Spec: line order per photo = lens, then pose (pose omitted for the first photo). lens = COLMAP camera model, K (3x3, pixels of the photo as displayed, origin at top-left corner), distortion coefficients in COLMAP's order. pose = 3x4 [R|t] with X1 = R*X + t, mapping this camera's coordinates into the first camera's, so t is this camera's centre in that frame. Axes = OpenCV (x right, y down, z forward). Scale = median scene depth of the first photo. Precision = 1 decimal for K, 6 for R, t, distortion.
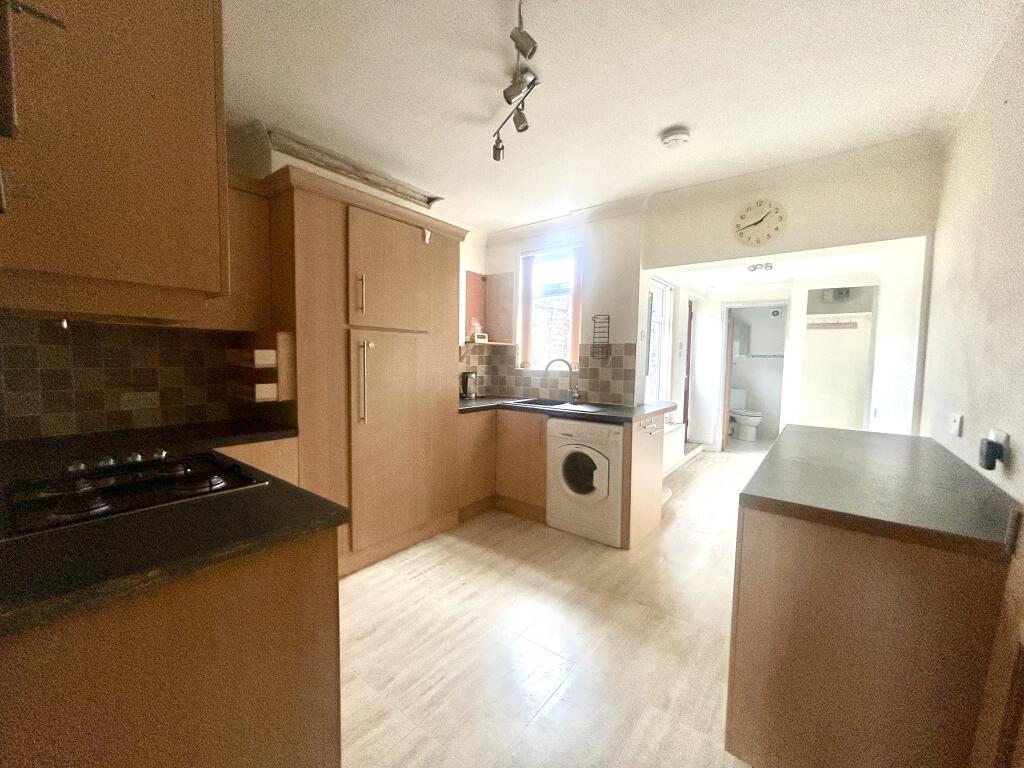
lens RADIAL K [[416.7, 0, 511.5], [0, 416.7, 382.7], [0, 0, 1]] dist [-0.000983, 0.000003]
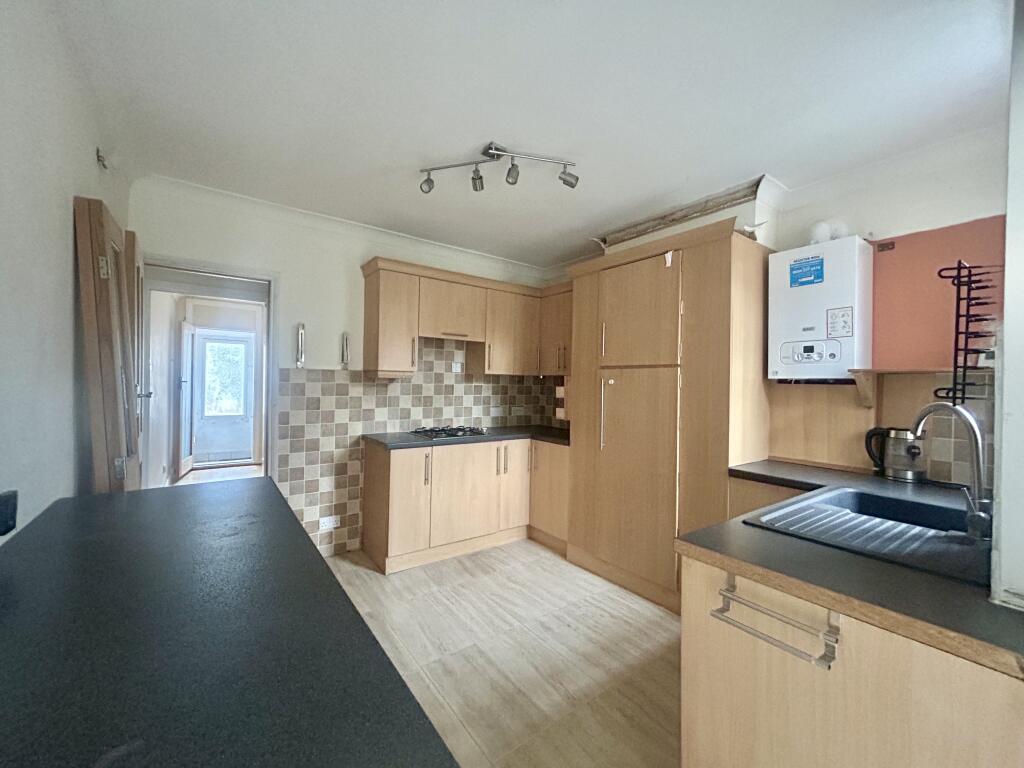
lens RADIAL K [[416.7, 0, 510.3], [0, 416.7, 382.8], [0, 0, 1]] dist [-0.000983, 0.000003]
pose [[-0.283432, -0.019746, -0.958789, 0.831459], [-0.079809, 0.996805, 0.003064, -0.069950], [0.955666, 0.077389, -0.284102, 1.056519]]
